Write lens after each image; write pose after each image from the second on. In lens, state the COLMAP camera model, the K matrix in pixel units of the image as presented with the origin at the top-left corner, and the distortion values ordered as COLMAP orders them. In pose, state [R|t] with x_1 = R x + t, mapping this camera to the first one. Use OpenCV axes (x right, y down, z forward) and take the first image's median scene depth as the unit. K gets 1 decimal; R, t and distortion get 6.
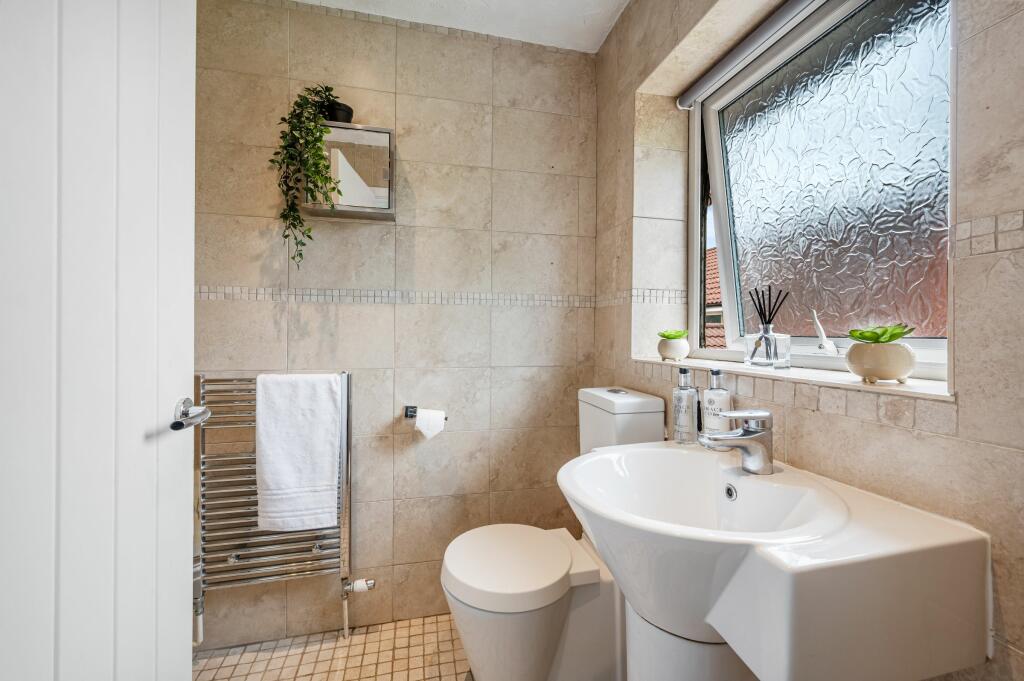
lens RADIAL K [[405.9, 0, 514.3], [0, 405.9, 337.2], [0, 0, 1]] dist [-0.002021, -0.000118]
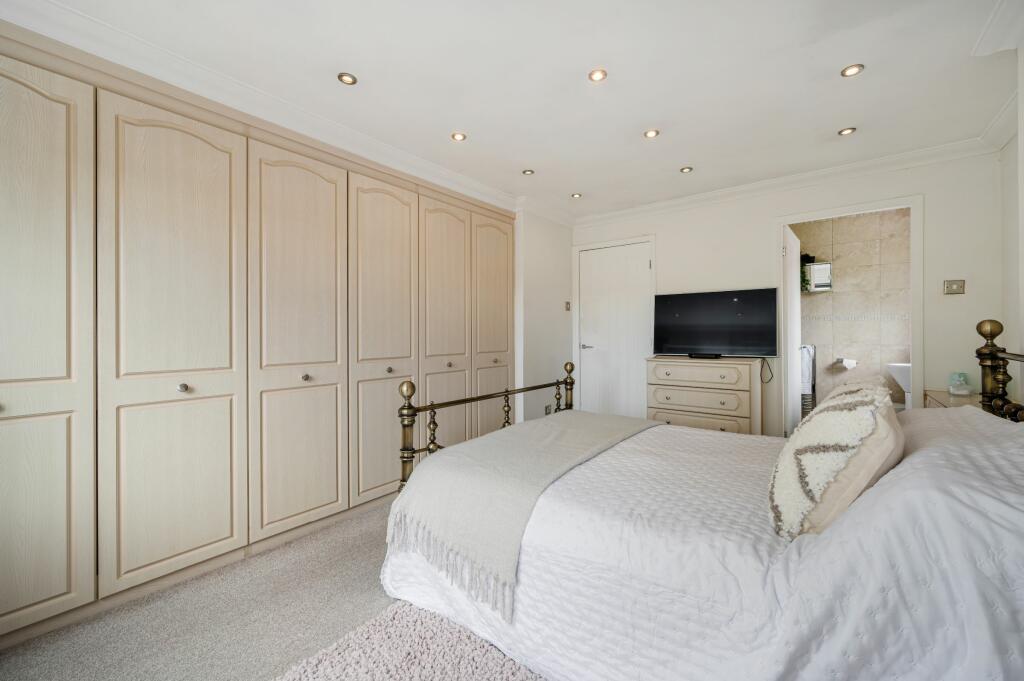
lens RADIAL K [[405.9, 0, 511.2], [0, 405.9, 335.3], [0, 0, 1]] dist [-0.002021, -0.000118]
pose [[0.644351, -0.008245, -0.764685, 0.402643], [0.008142, 0.999959, -0.003922, 0.006137], [0.764687, -0.003699, 0.644392, -2.440139]]
